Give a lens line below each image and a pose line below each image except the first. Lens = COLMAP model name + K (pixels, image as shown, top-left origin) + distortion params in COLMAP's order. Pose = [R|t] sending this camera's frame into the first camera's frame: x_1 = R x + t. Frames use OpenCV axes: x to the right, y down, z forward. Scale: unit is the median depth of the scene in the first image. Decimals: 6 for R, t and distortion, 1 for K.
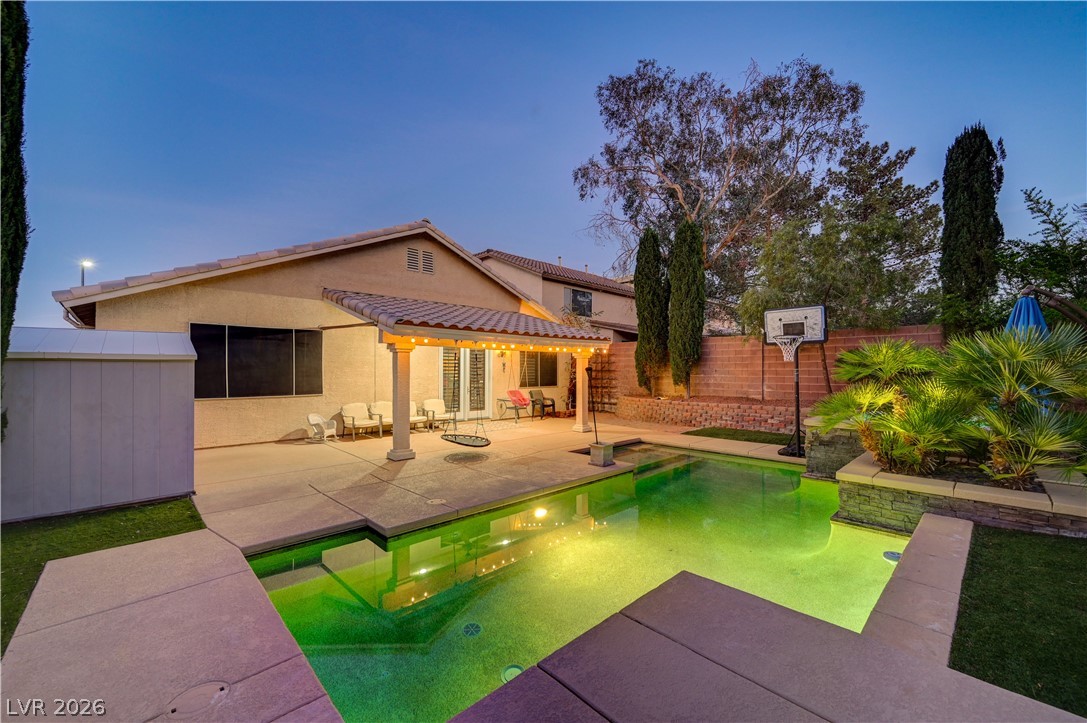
lens RADIAL K [[426.0, 0, 548.8], [0, 426.0, 365.4], [0, 0, 1]] dist [0.002201, 0.000429]
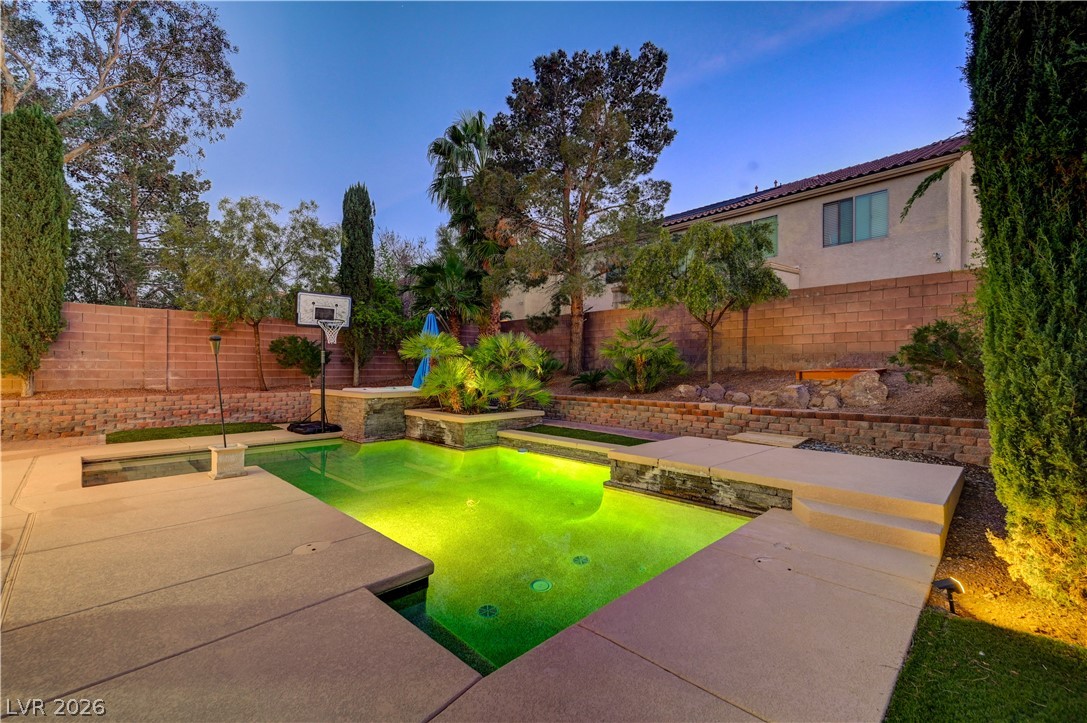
lens RADIAL K [[462.8, 0, 550.5], [0, 462.8, 367.2], [0, 0, 1]] dist [-0.001780, -0.000113]
pose [[-0.036181, 0.004728, 0.999334, -0.428891], [-0.017246, 0.999837, -0.005355, 0.031295], [-0.999196, -0.017428, -0.036093, 0.324697]]
